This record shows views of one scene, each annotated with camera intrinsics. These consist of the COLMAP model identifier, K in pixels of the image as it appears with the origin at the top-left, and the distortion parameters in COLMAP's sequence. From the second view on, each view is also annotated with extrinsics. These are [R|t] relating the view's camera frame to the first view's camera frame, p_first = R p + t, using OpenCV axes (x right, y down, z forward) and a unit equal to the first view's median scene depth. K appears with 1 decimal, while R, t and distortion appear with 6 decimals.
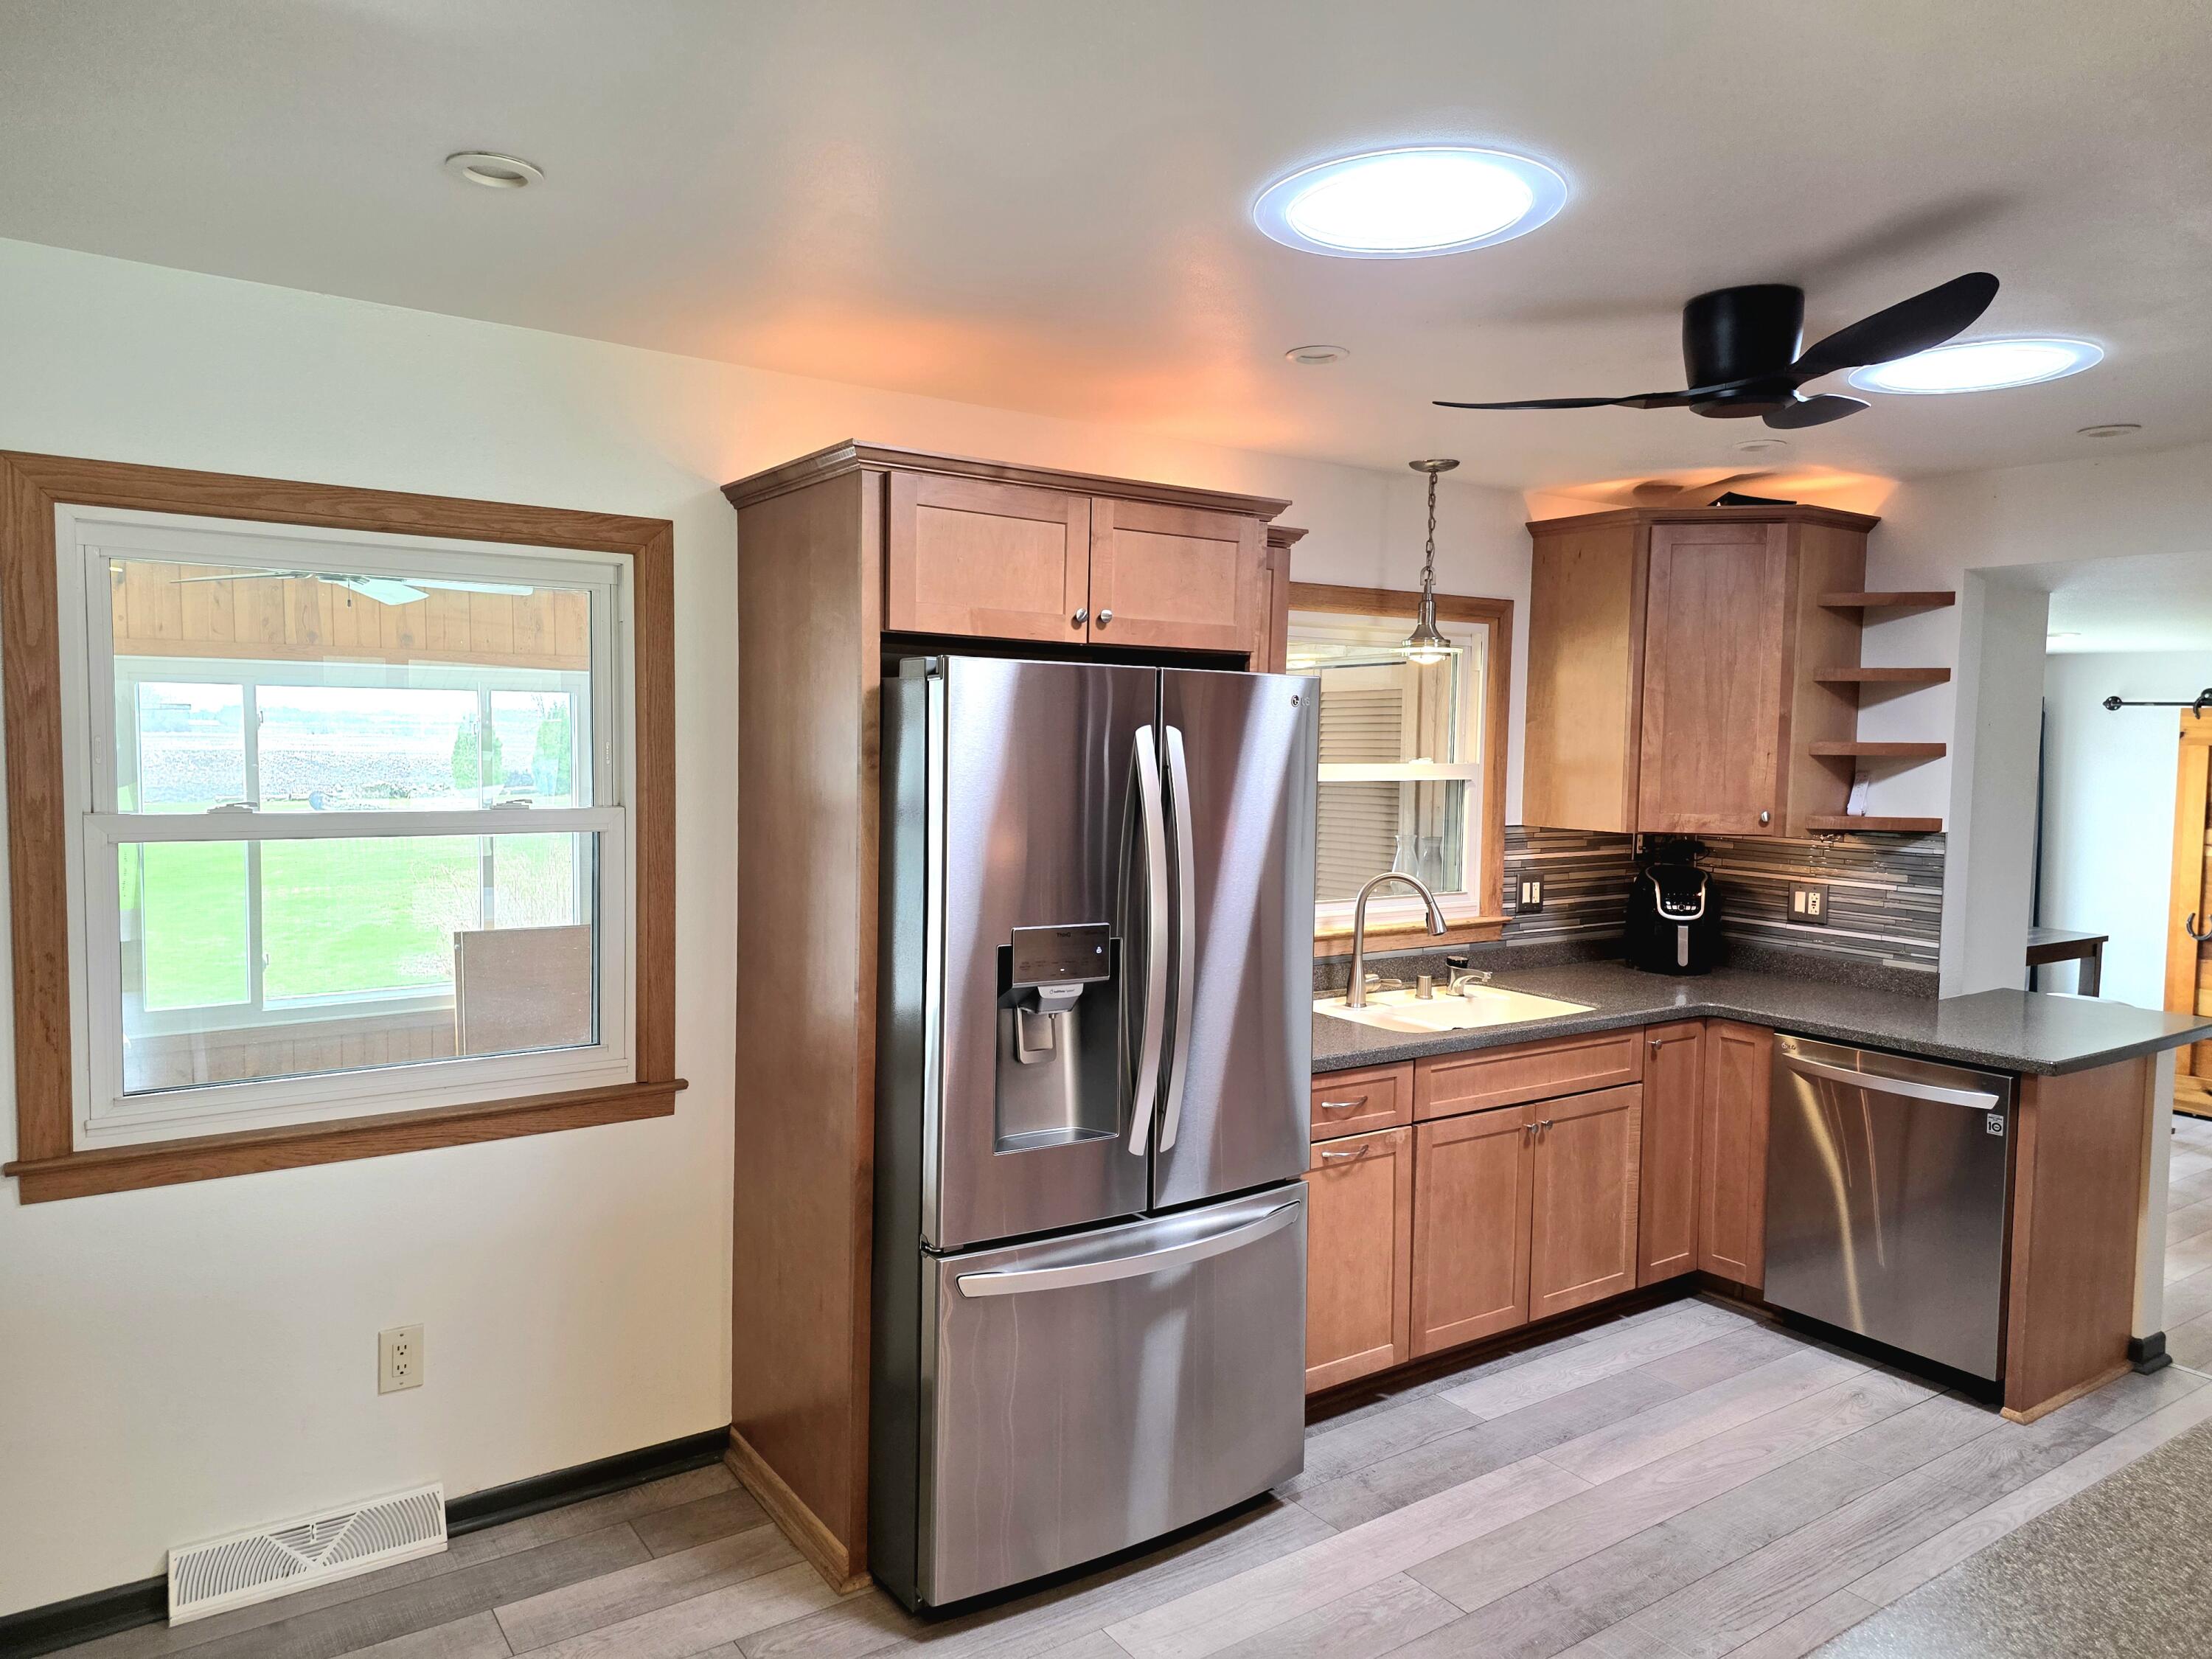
lens RADIAL K [[1475.7, 0, 1101.4], [0, 1475.7, 821.3], [0, 0, 1]] dist [0.055735, -0.024841]
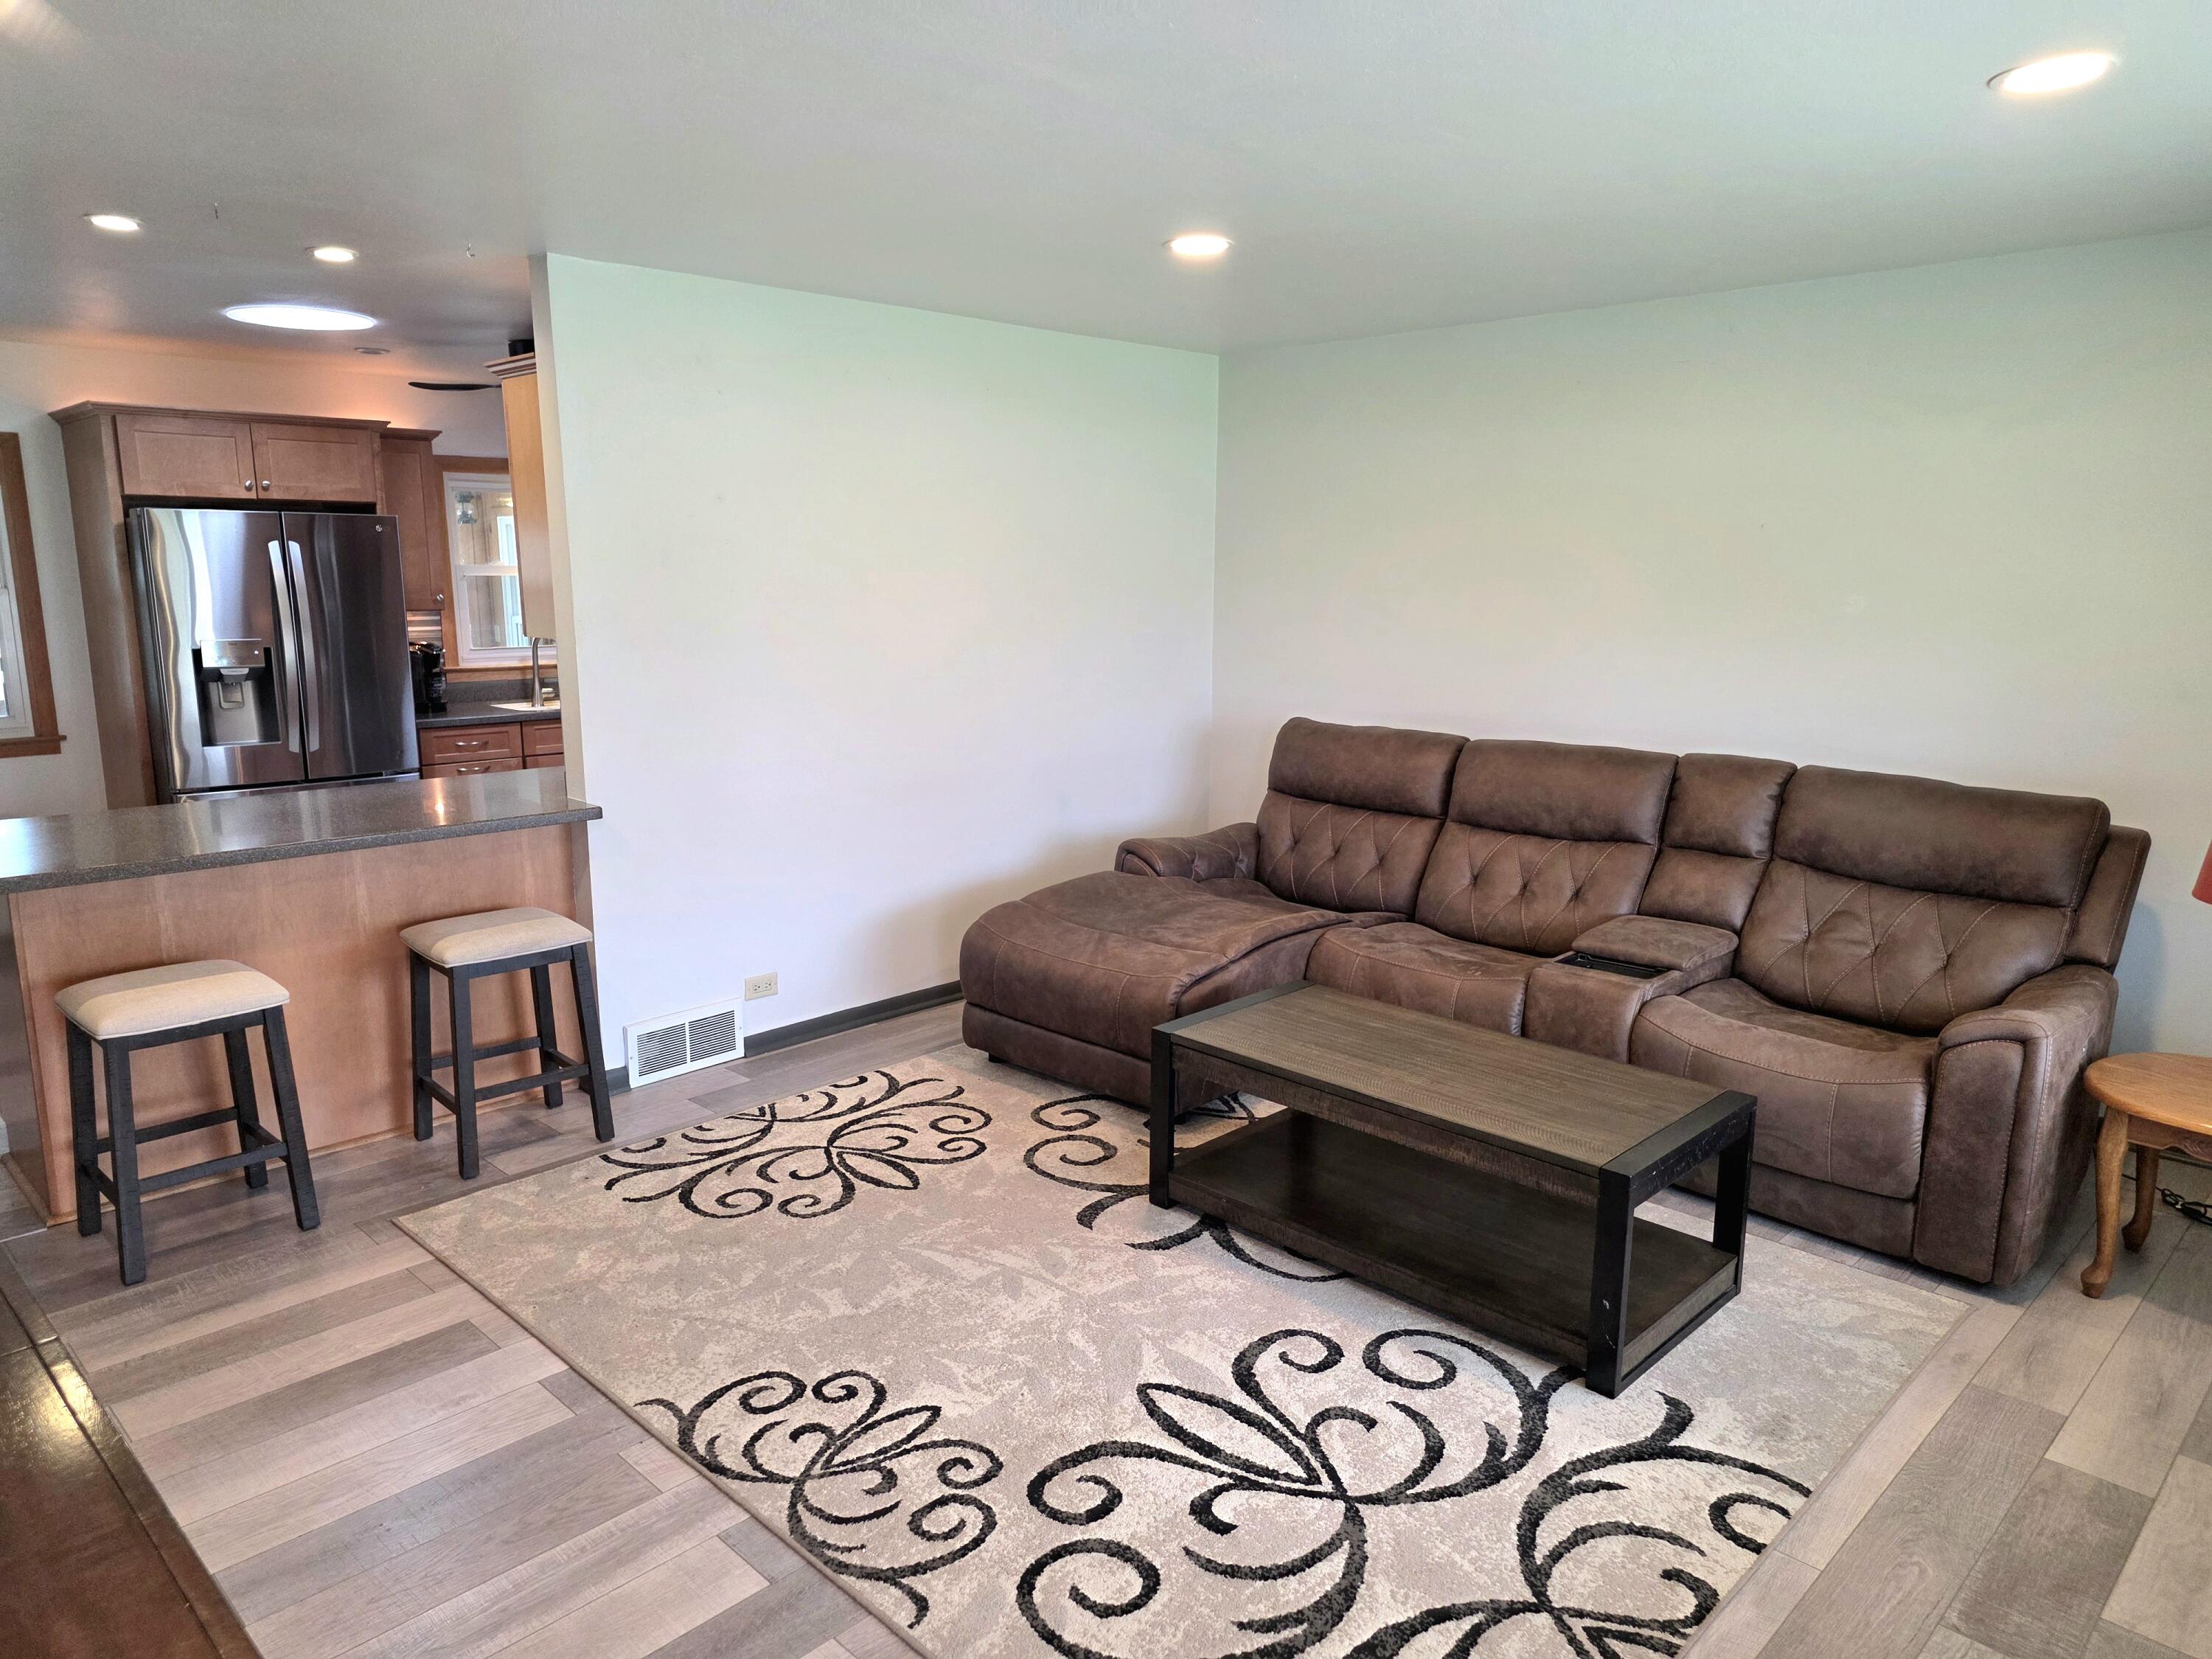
lens RADIAL K [[1475.7, 0, 1109.9], [0, 1475.7, 829.6], [0, 0, 1]] dist [0.055735, -0.024841]
pose [[0.982990, -0.047871, 0.177309, 0.725358], [0.025968, 0.991961, 0.123852, 0.096916], [-0.181813, -0.117141, 0.976331, -1.201615]]
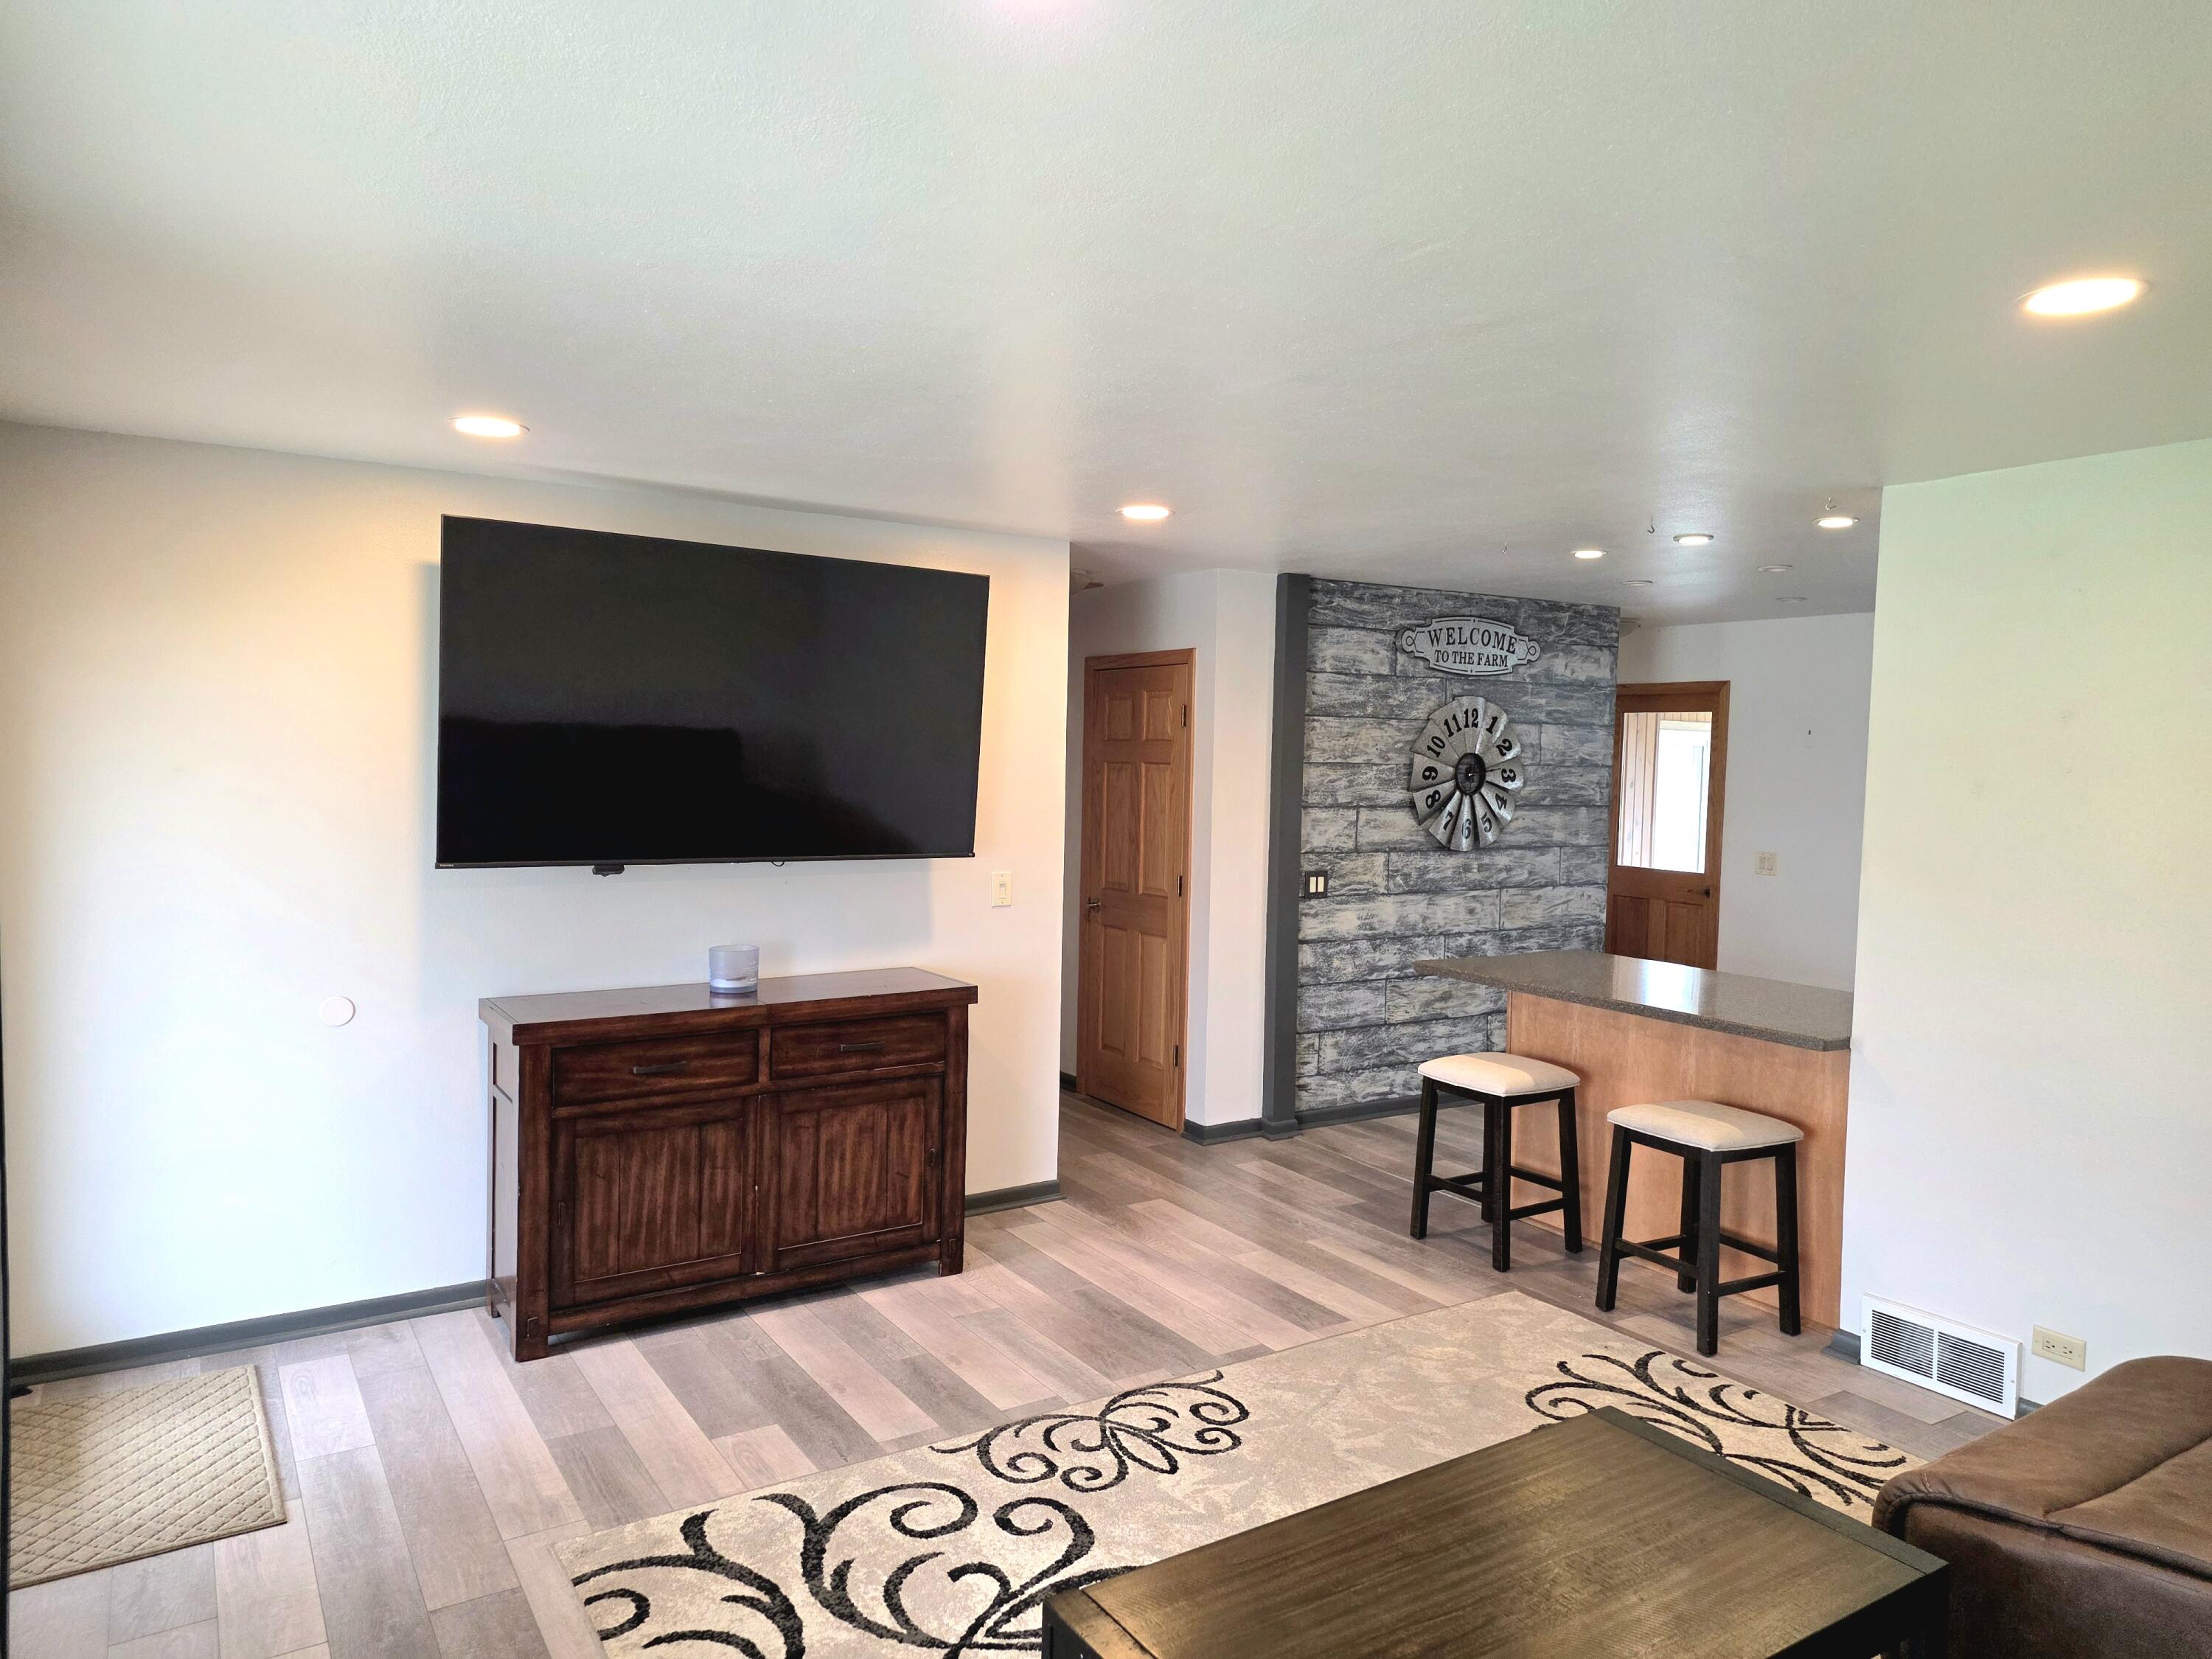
lens RADIAL K [[1475.7, 0, 1099.7], [0, 1475.7, 828.0], [0, 0, 1]] dist [0.055735, -0.024841]
pose [[-0.052041, 0.034050, -0.998064, 2.683445], [-0.080063, 0.996059, 0.038156, 0.010604], [0.995430, 0.081894, -0.049110, 0.242021]]
